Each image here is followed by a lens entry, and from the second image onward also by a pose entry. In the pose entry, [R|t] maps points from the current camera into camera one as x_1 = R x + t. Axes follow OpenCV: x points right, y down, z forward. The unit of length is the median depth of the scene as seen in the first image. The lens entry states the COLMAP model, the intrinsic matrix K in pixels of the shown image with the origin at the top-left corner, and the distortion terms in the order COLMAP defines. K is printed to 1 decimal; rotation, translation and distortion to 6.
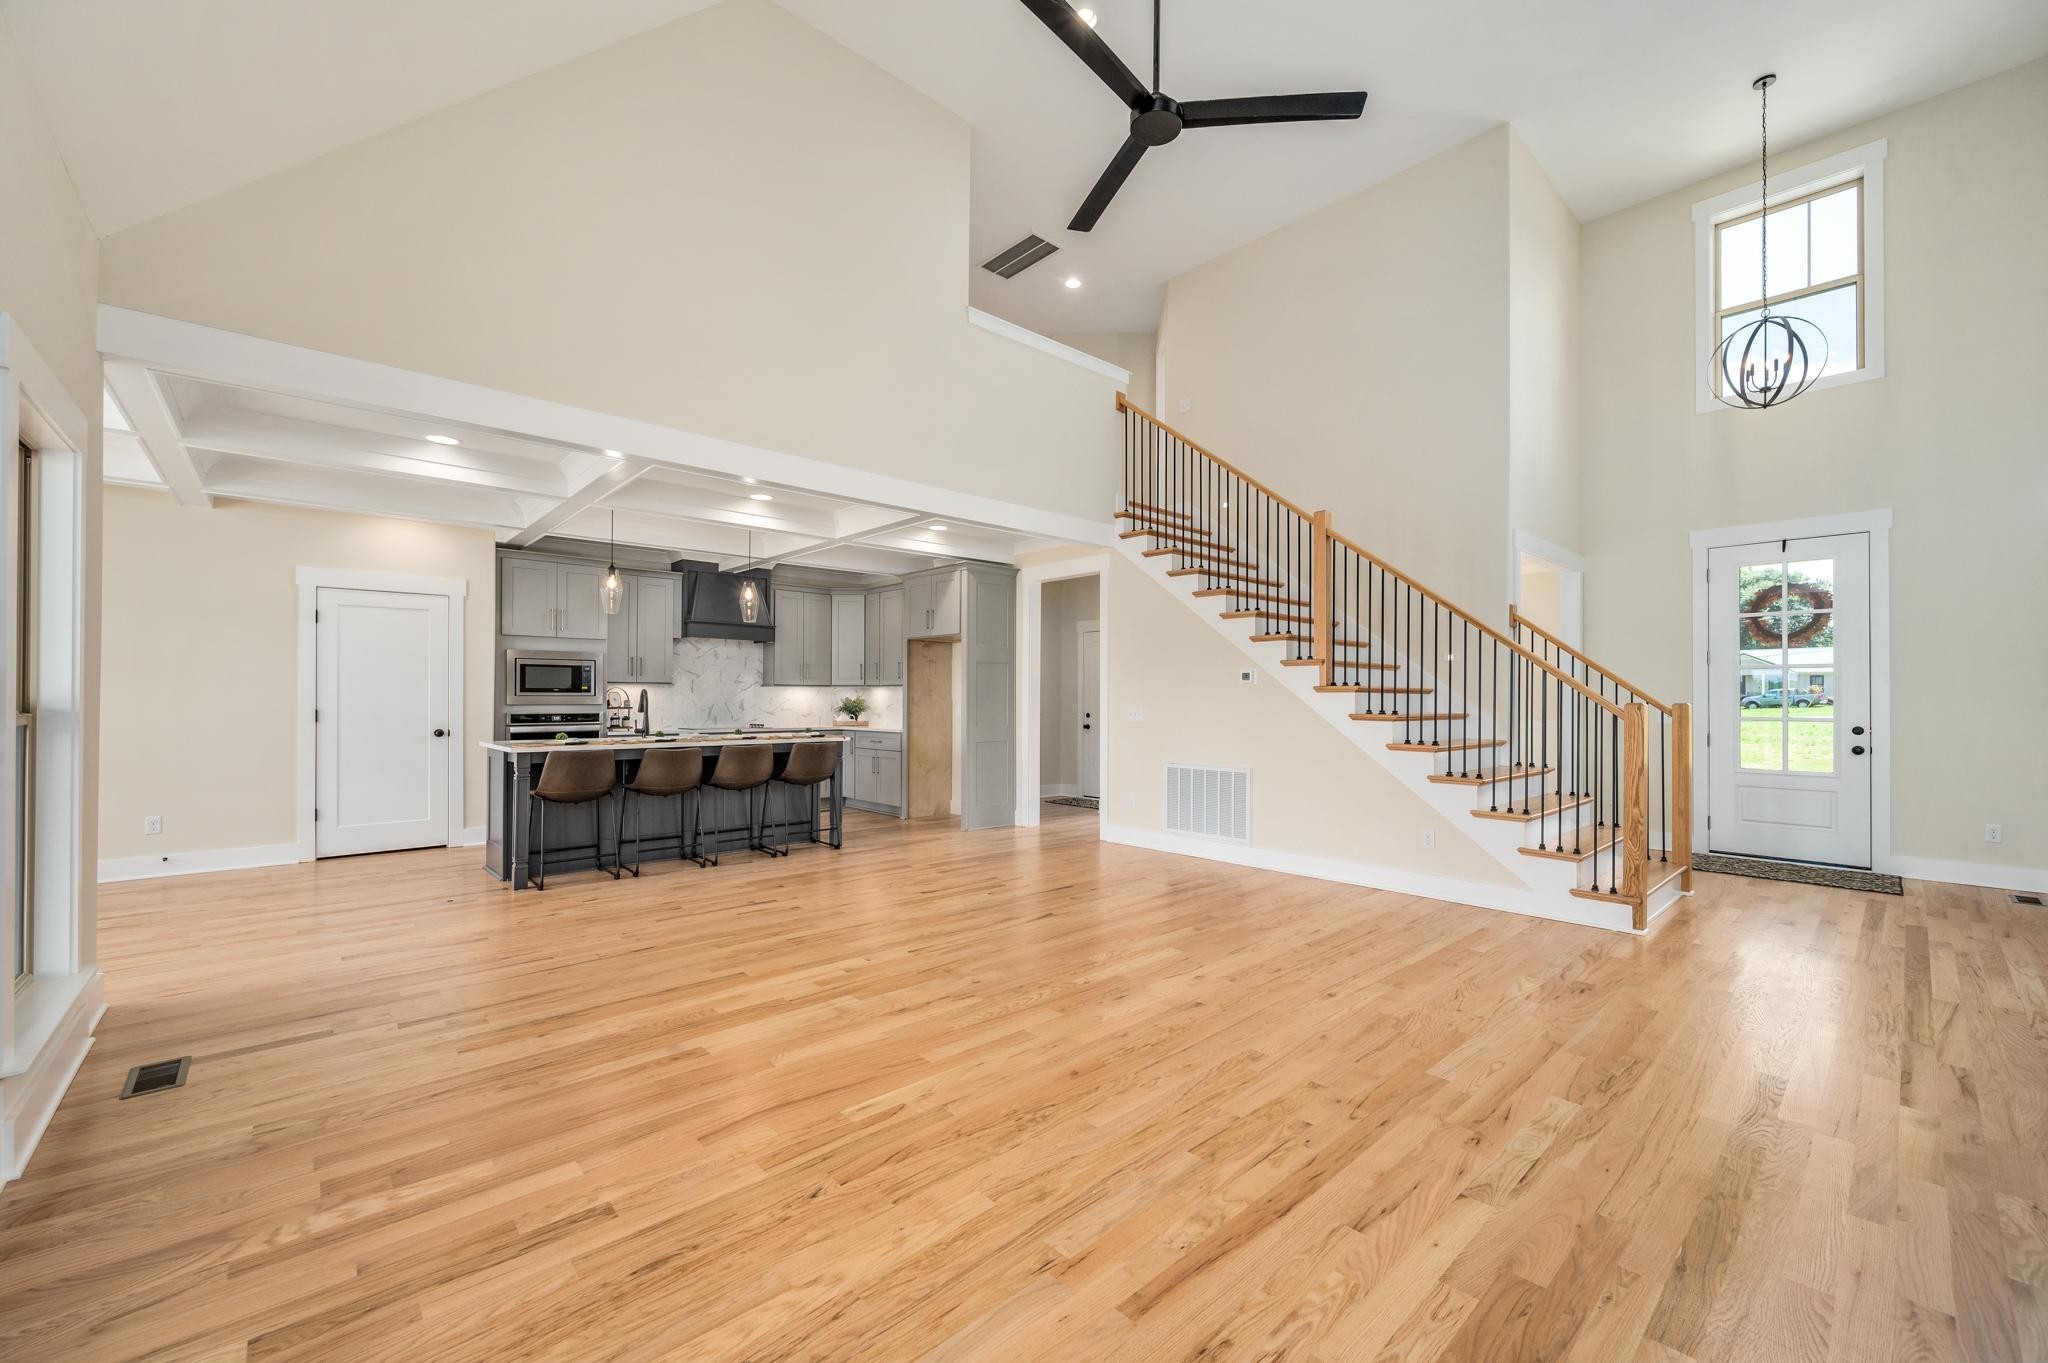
lens RADIAL K [[810.0, 0, 1056.7], [0, 810.0, 680.1], [0, 0, 1]] dist [0.005287, 0.000393]
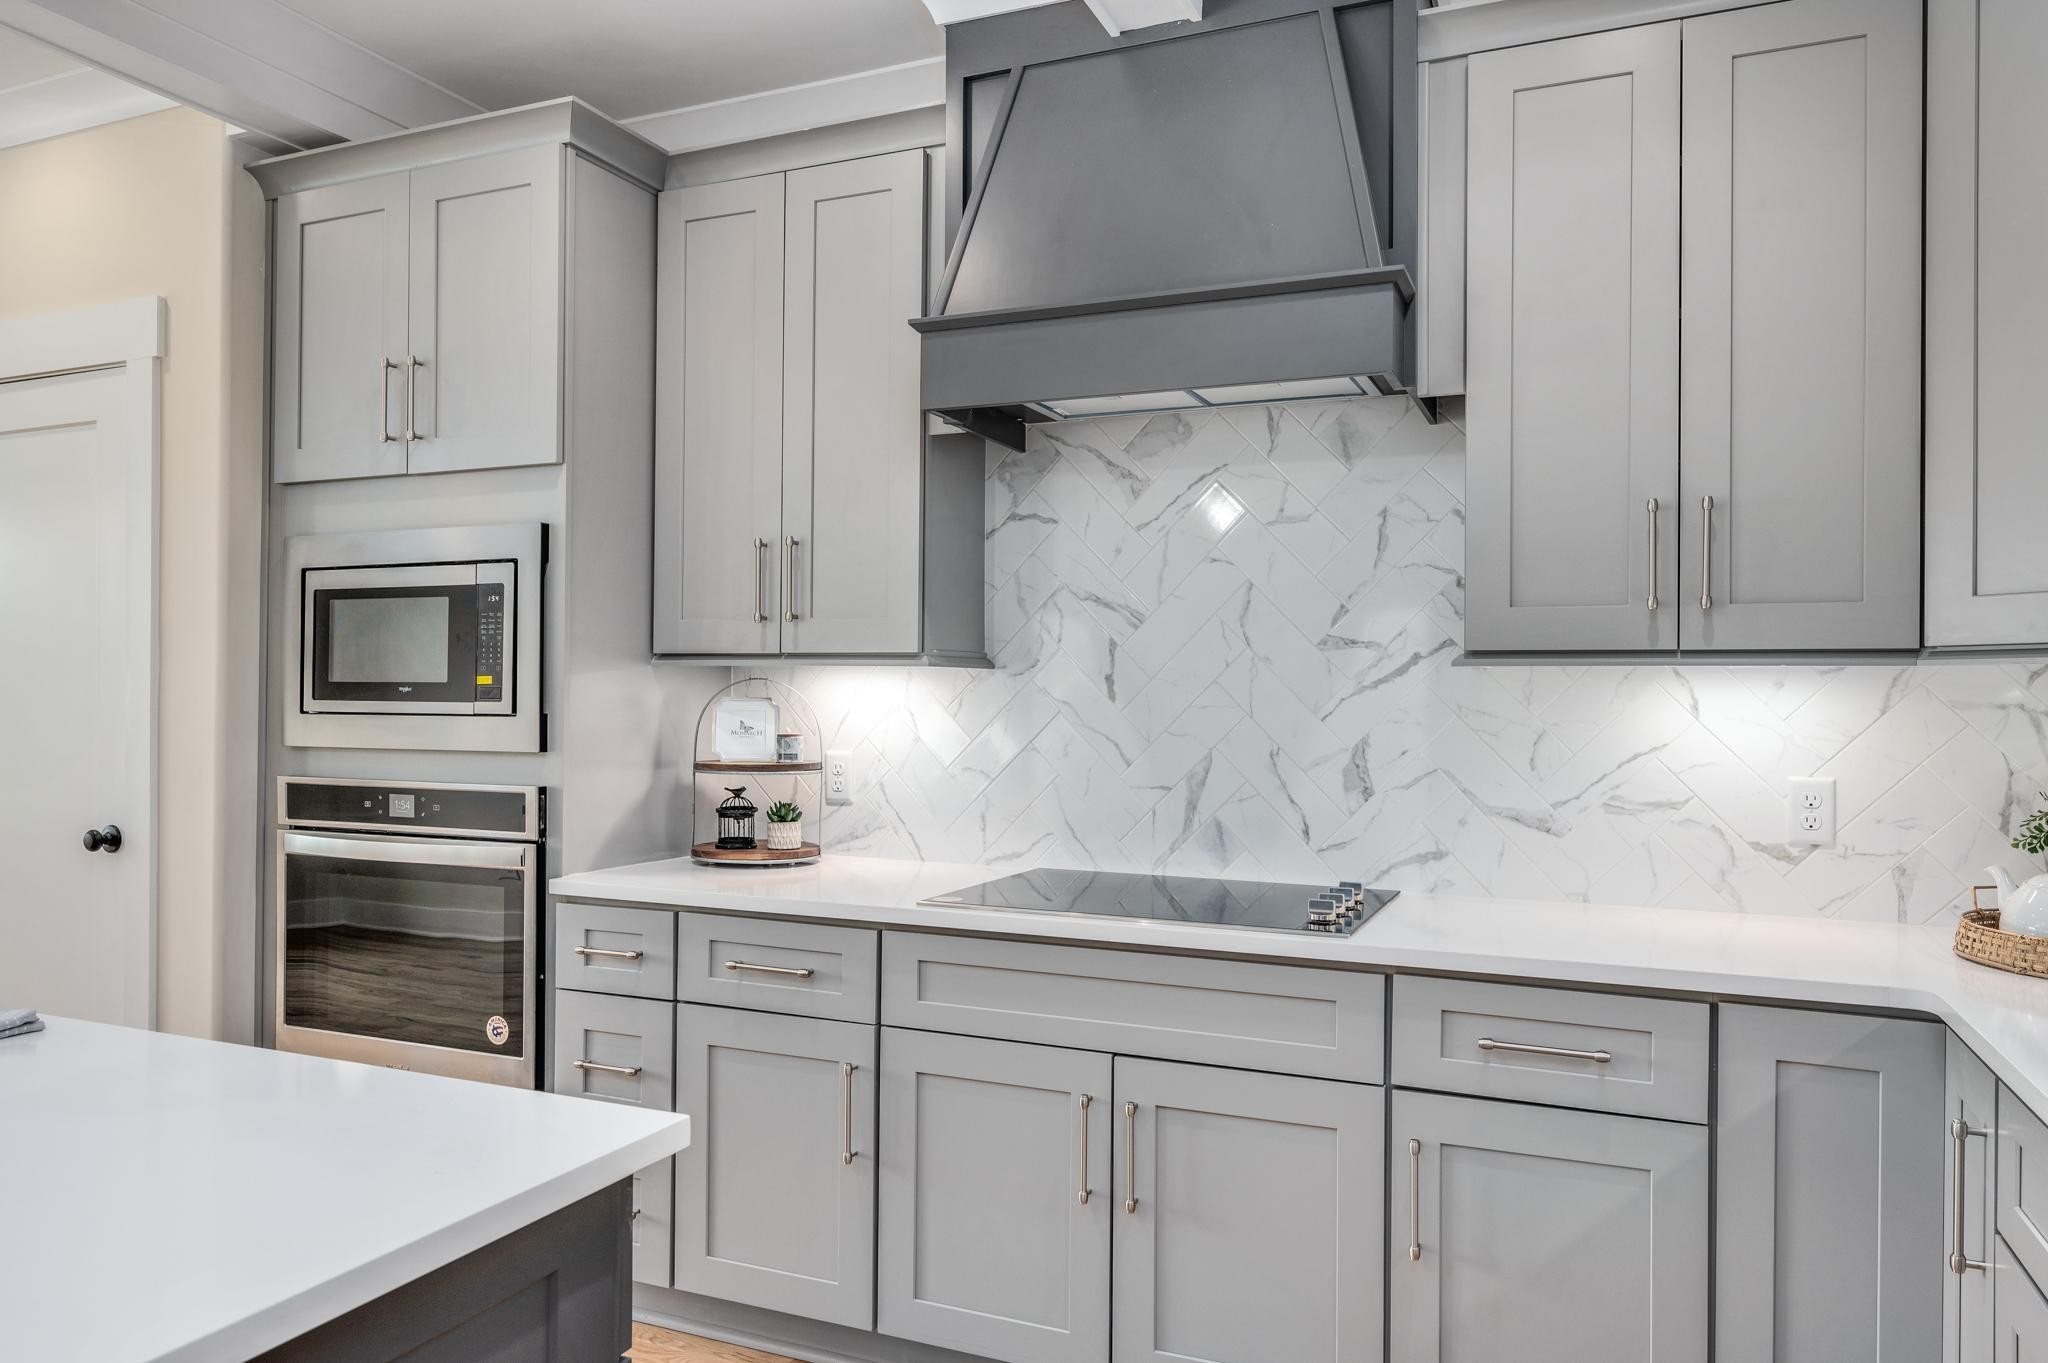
lens RADIAL K [[1404.2, 0, 984.7], [0, 1404.2, 728.2], [0, 0, 1]] dist [0.001278, -0.000837]
pose [[0.380852, 0.020079, -0.924418, -0.190146], [0.014536, 0.999511, 0.027699, 0.017024], [0.924522, -0.023987, 0.380373, 1.185887]]
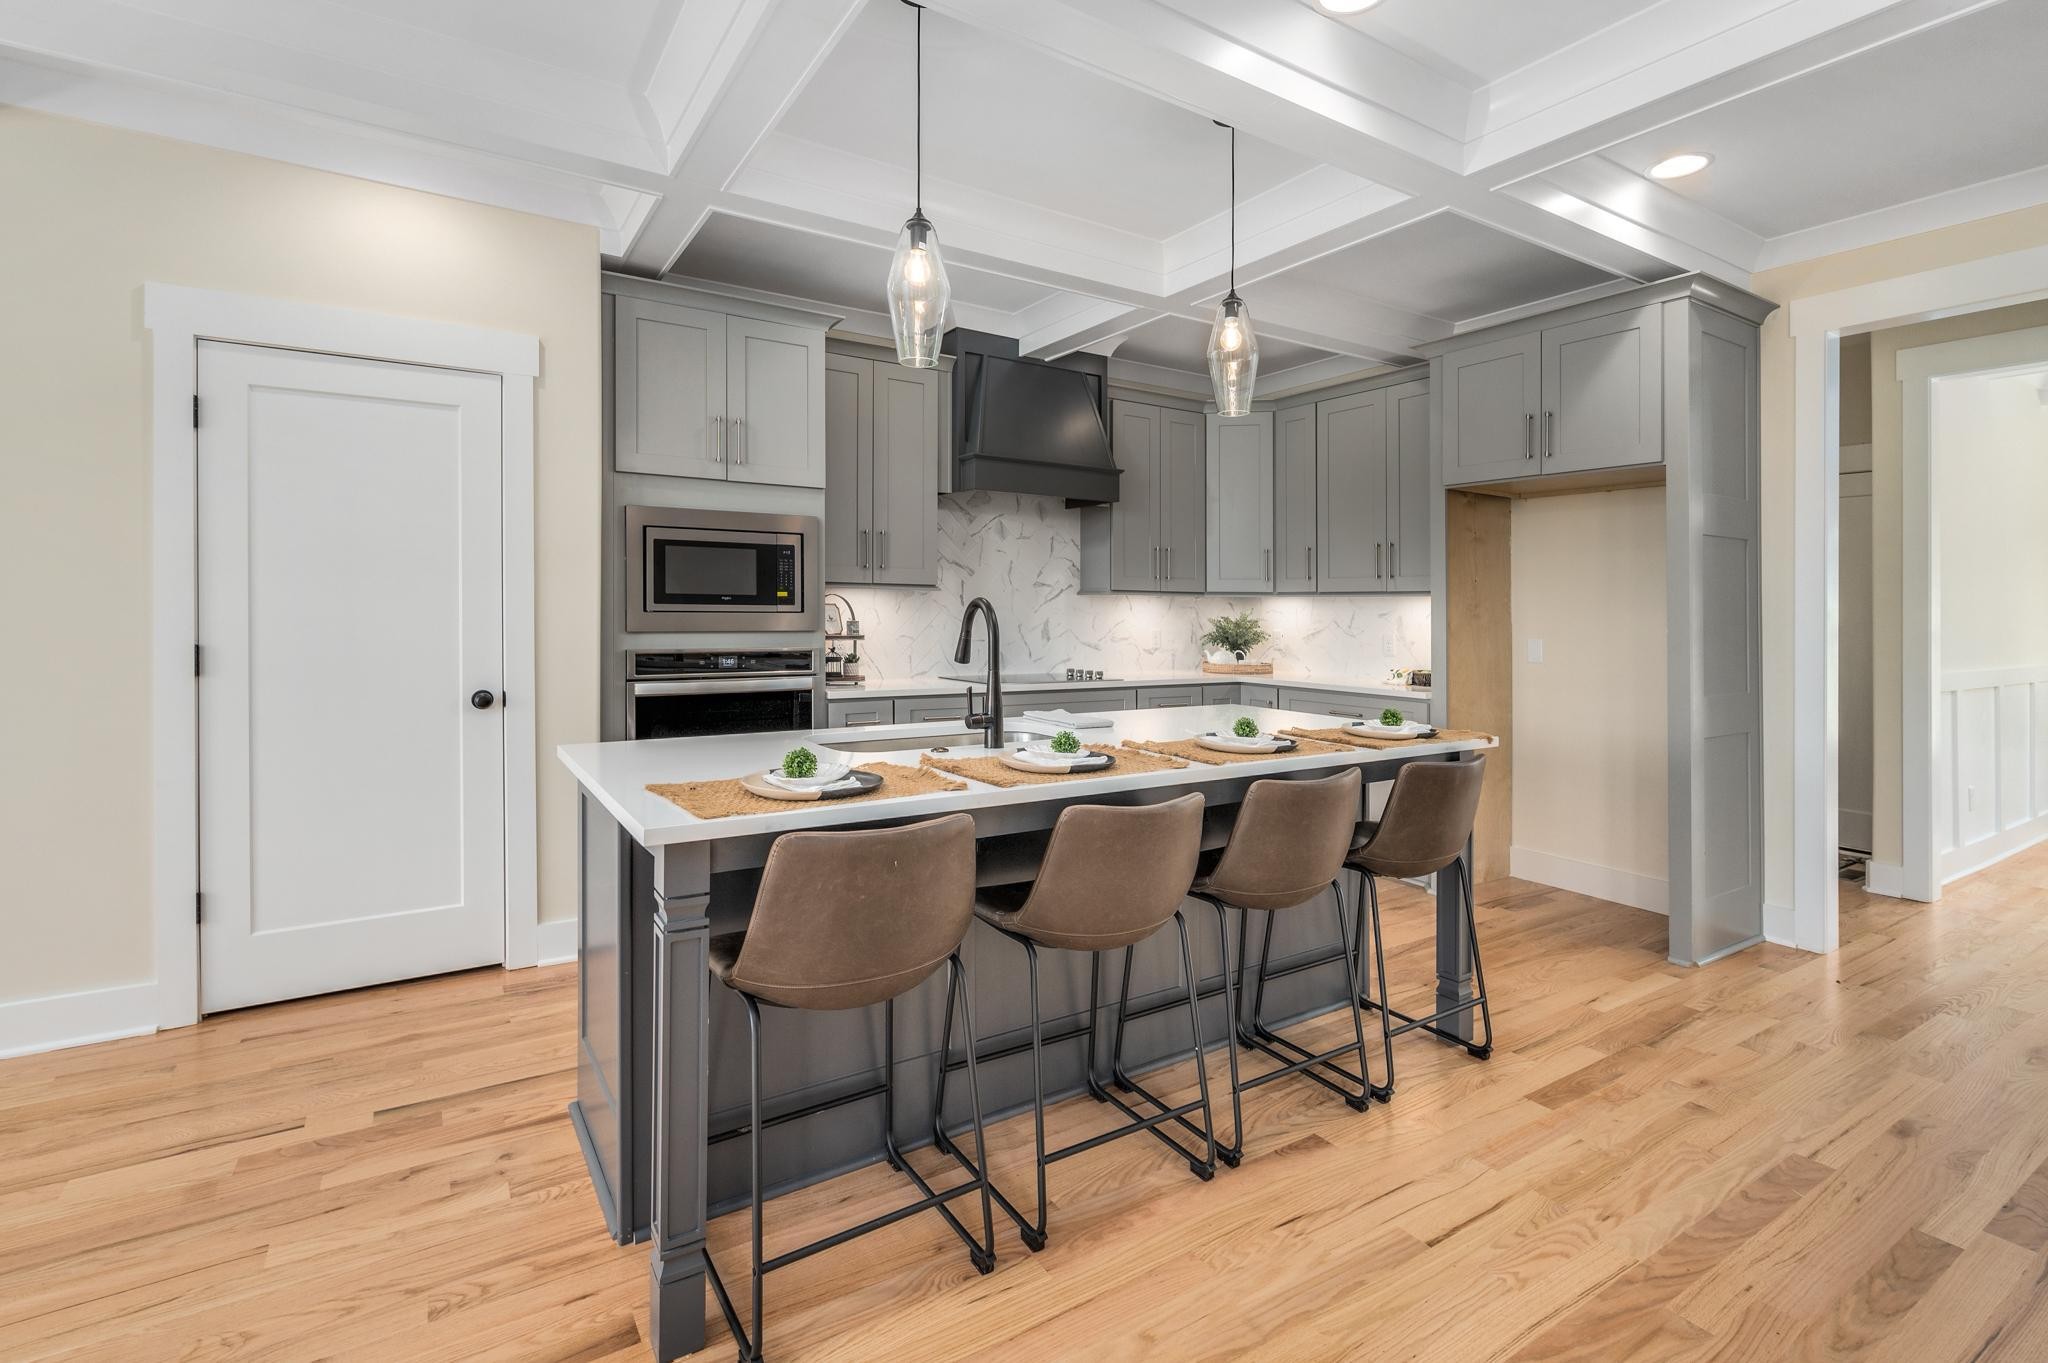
lens RADIAL K [[968.8, 0, 1051.6], [0, 968.8, 600.6], [0, 0, 1]] dist [0.001170, 0.000636]
pose [[0.984255, 0.003510, -0.176720, -0.412367], [-0.001613, 0.999940, 0.010878, 0.008287], [0.176747, -0.010421, 0.984201, 0.603946]]
